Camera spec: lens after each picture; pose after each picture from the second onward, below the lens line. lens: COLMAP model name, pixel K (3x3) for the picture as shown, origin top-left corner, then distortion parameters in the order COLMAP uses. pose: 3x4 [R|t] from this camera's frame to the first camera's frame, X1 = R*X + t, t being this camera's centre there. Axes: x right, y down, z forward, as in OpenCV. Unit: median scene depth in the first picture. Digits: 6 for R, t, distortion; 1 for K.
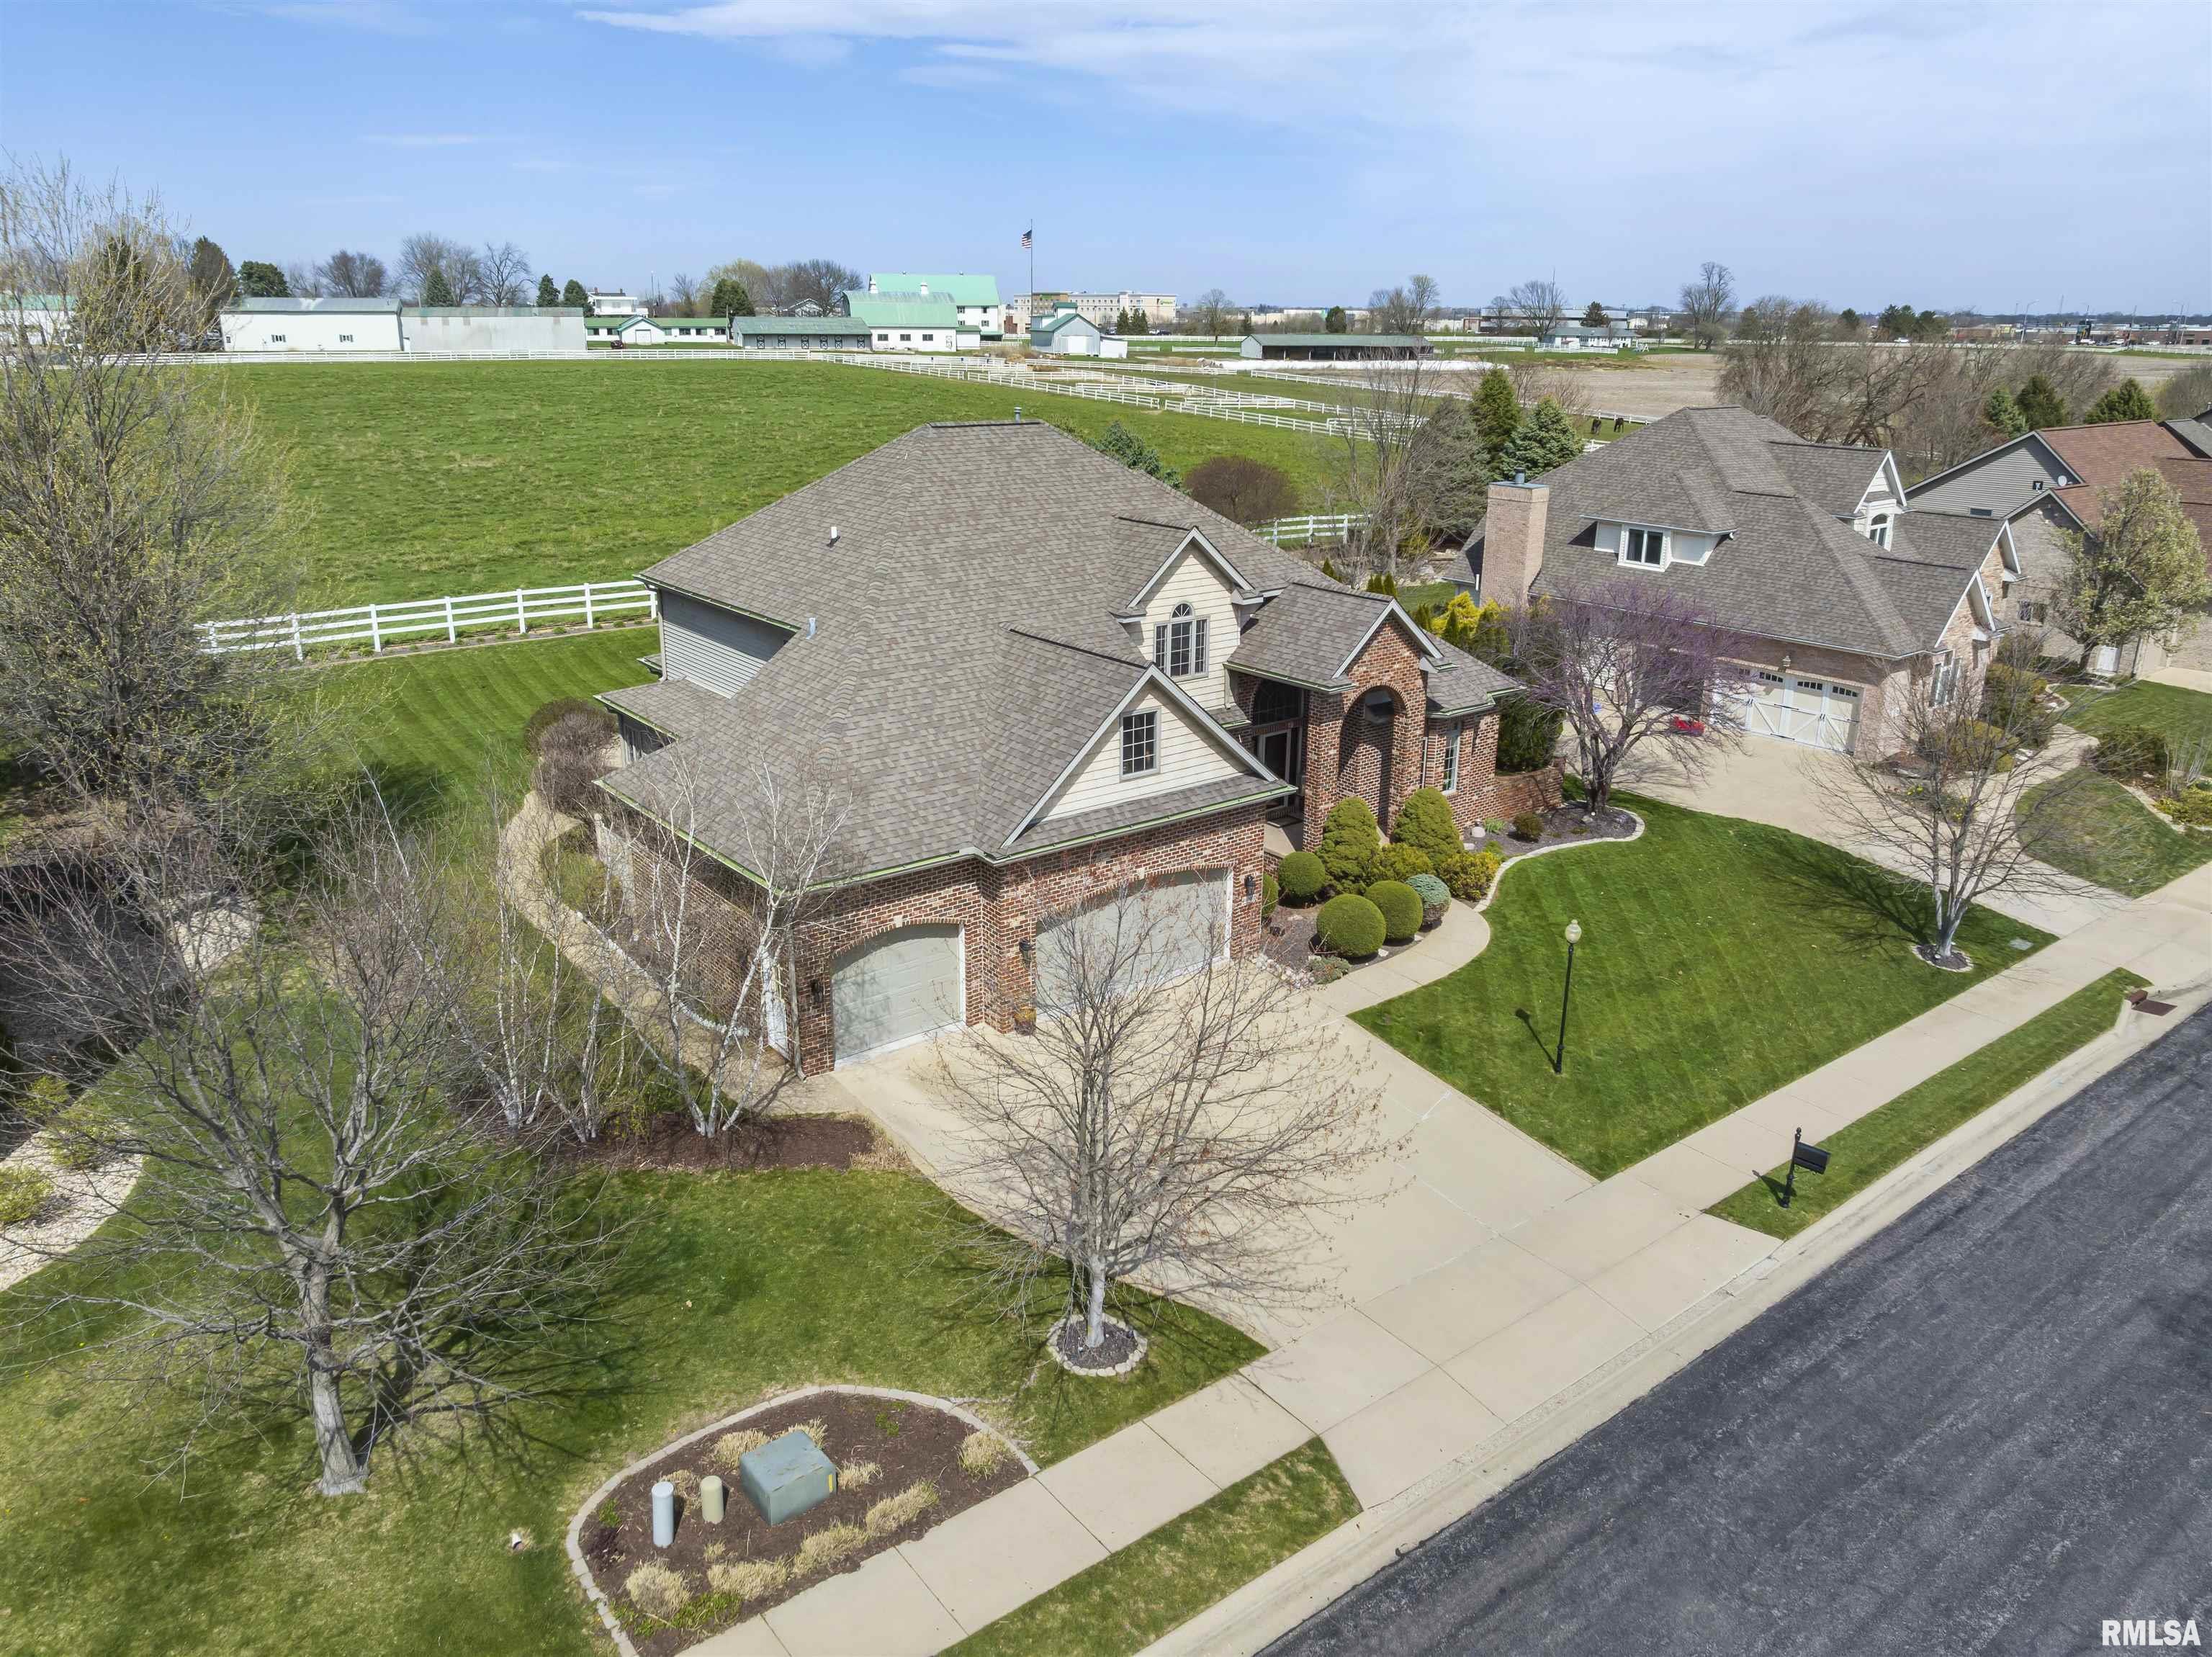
lens RADIAL K [[1572.8, 0, 1106.0], [0, 1572.8, 828.5], [0, 0, 1]] dist [-0.036669, 0.003321]
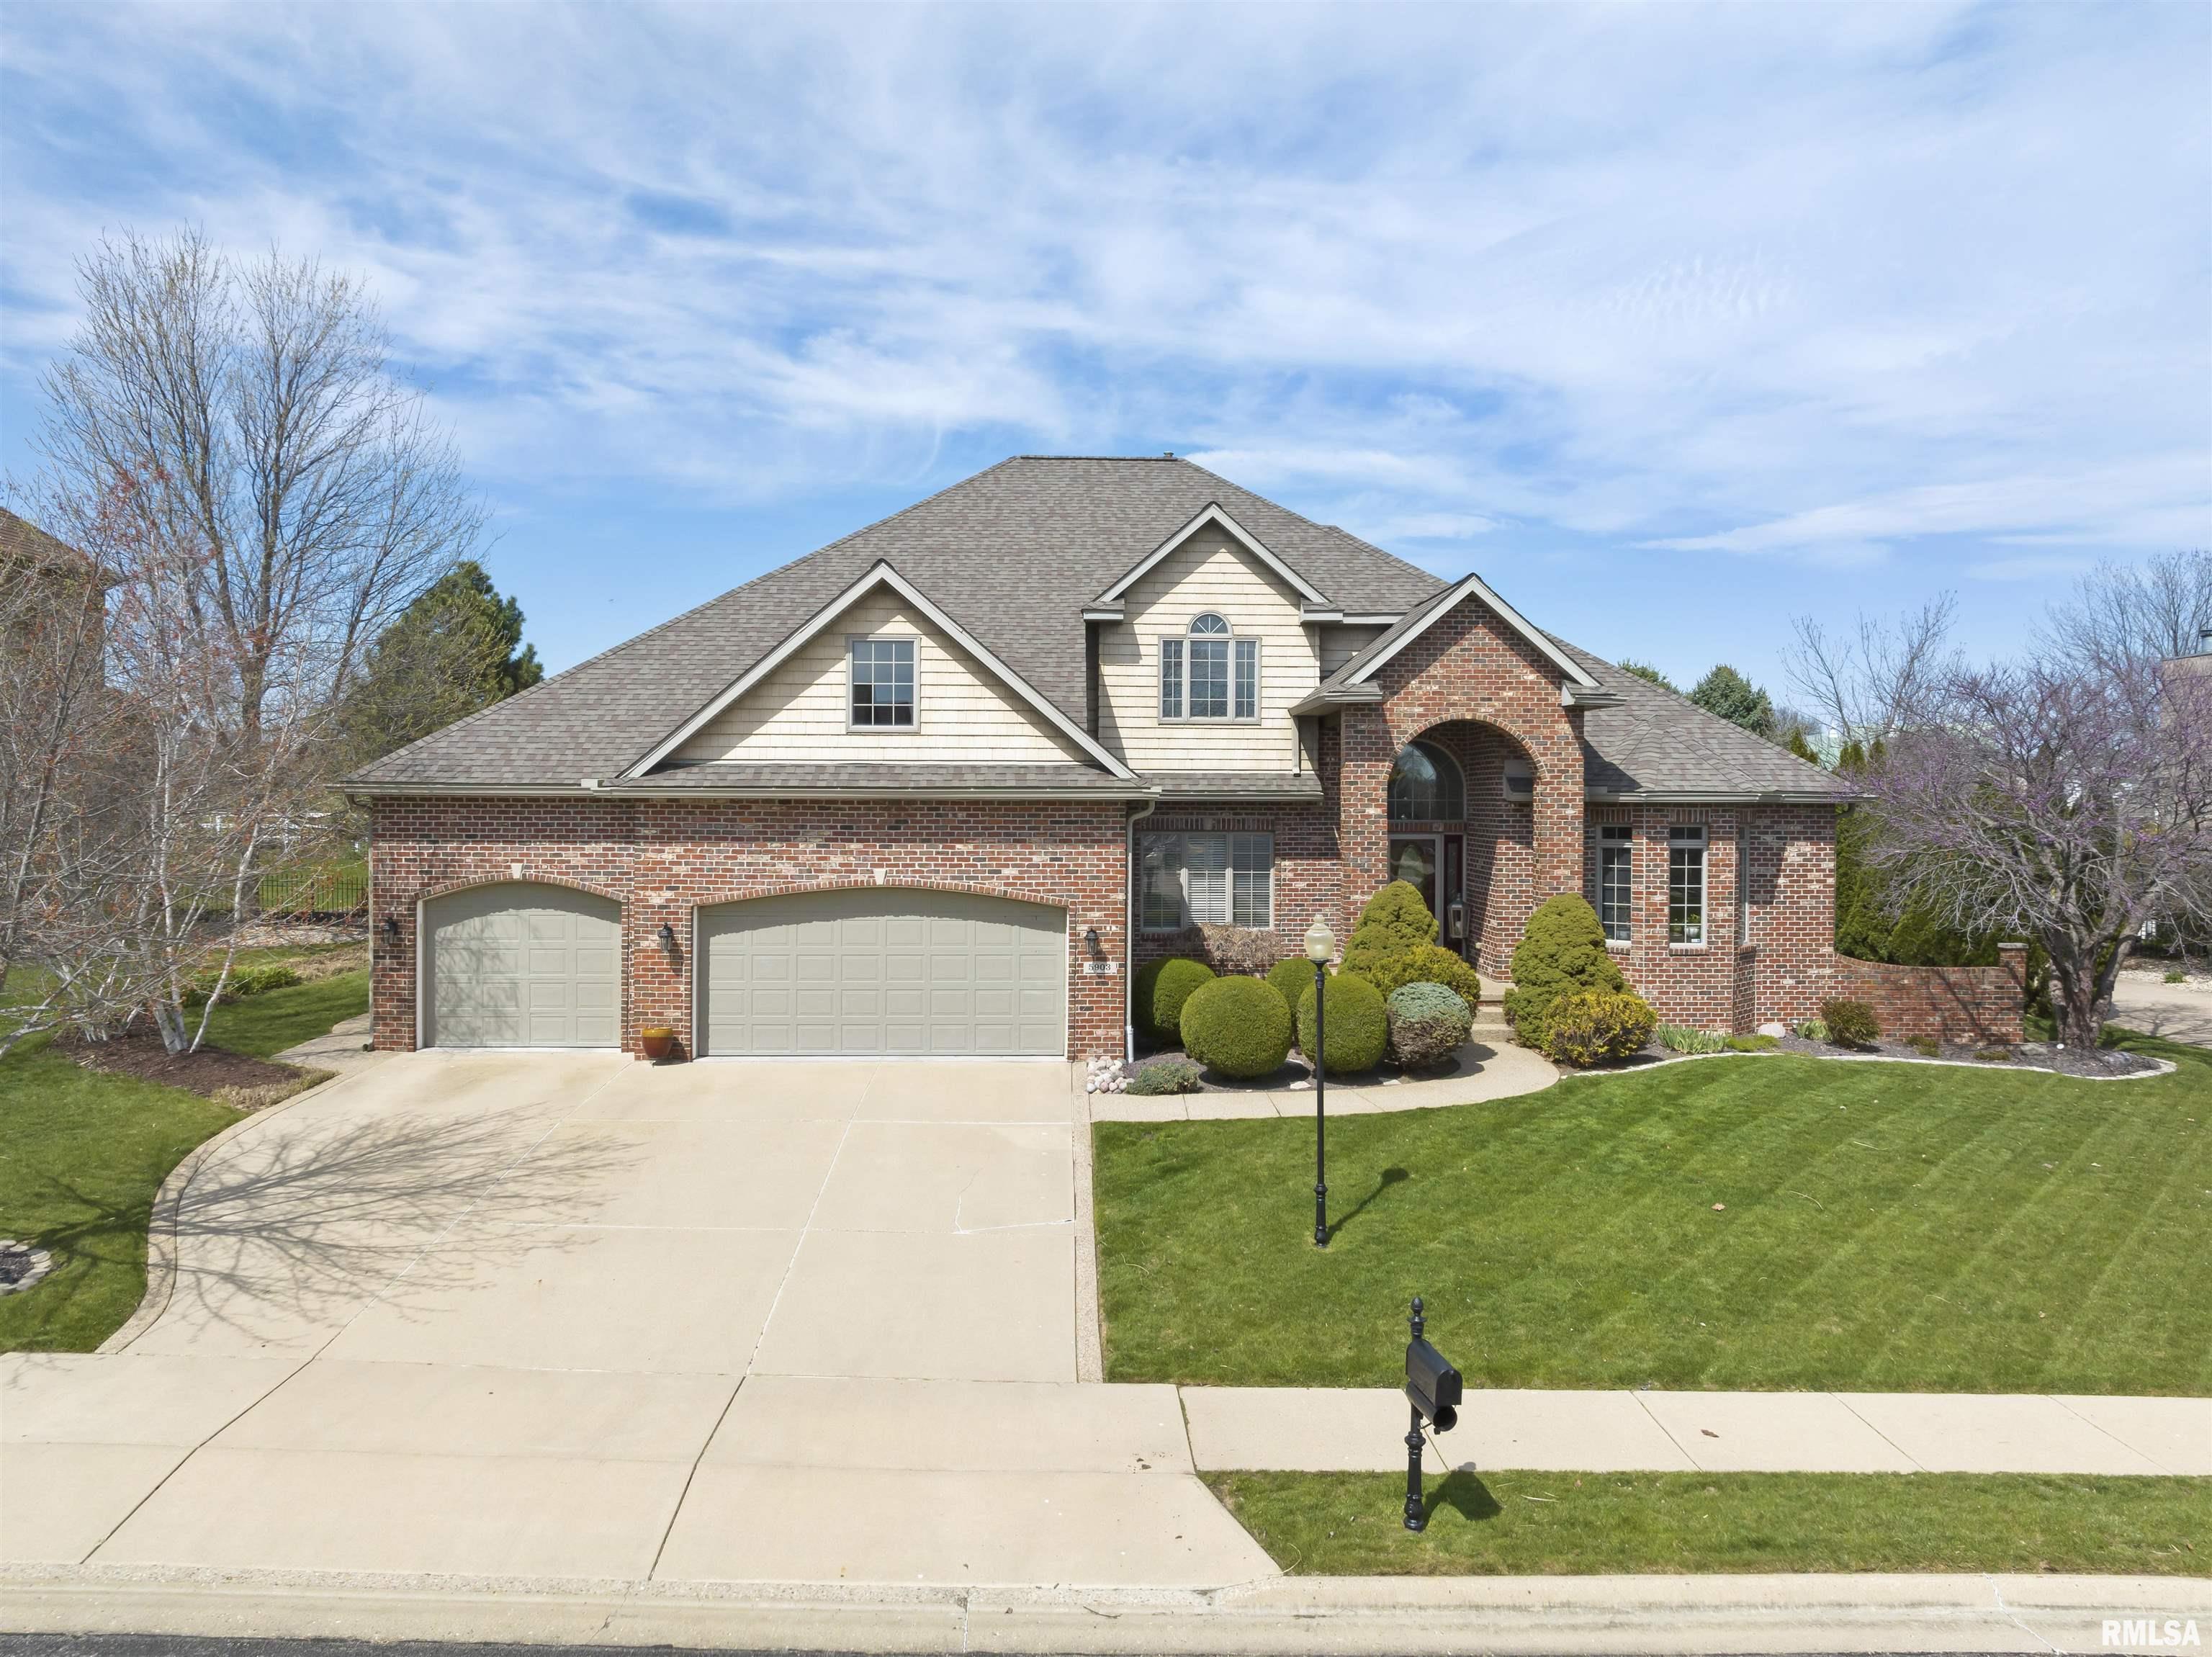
lens RADIAL K [[1572.8, 0, 1106.0], [0, 1572.8, 828.5], [0, 0, 1]] dist [-0.036669, 0.003321]
pose [[0.804542, 0.004798, -0.593877, 0.489772], [-0.186542, 0.951401, -0.245027, 0.152378], [0.563839, 0.307918, 0.766337, 0.498856]]
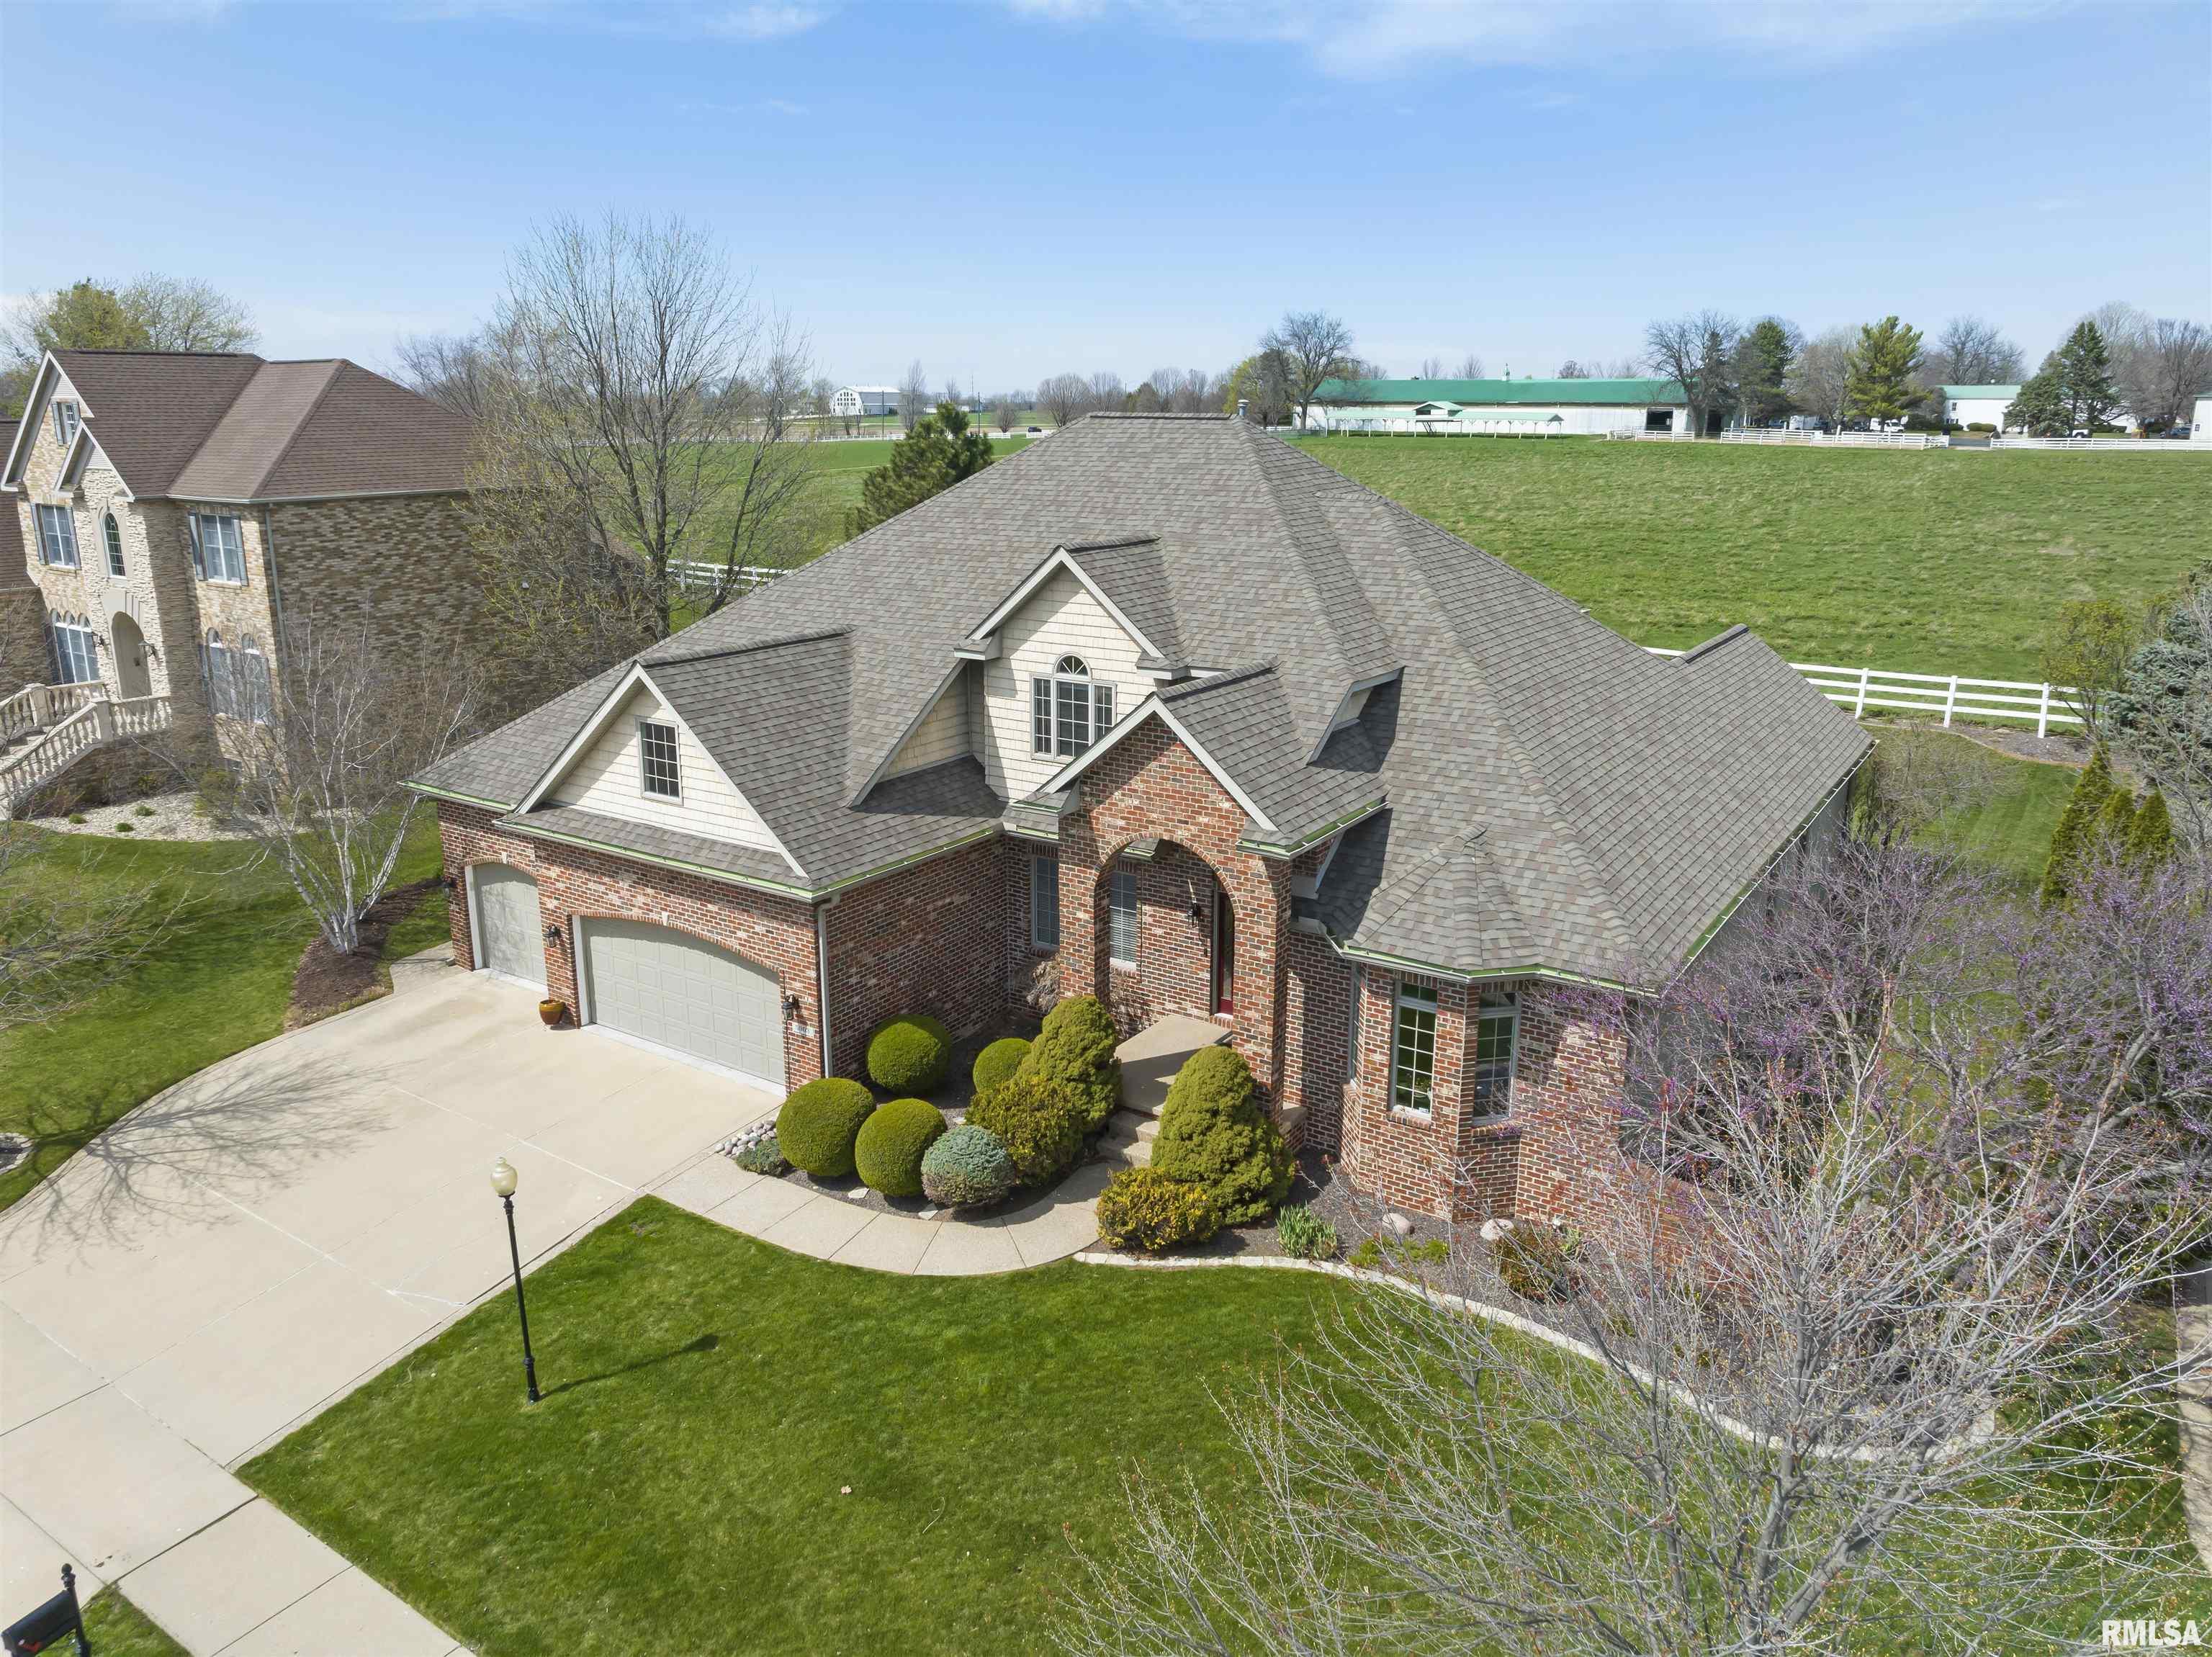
lens RADIAL K [[1551.4, 0, 1106.0], [0, 1551.4, 828.5], [0, 0, 1]] dist [-0.028753, 0.007370]
pose [[0.311032, 0.244922, -0.918298, 0.796485], [-0.300838, 0.941912, 0.149325, -0.198897], [0.901529, 0.229814, 0.366647, 0.861273]]
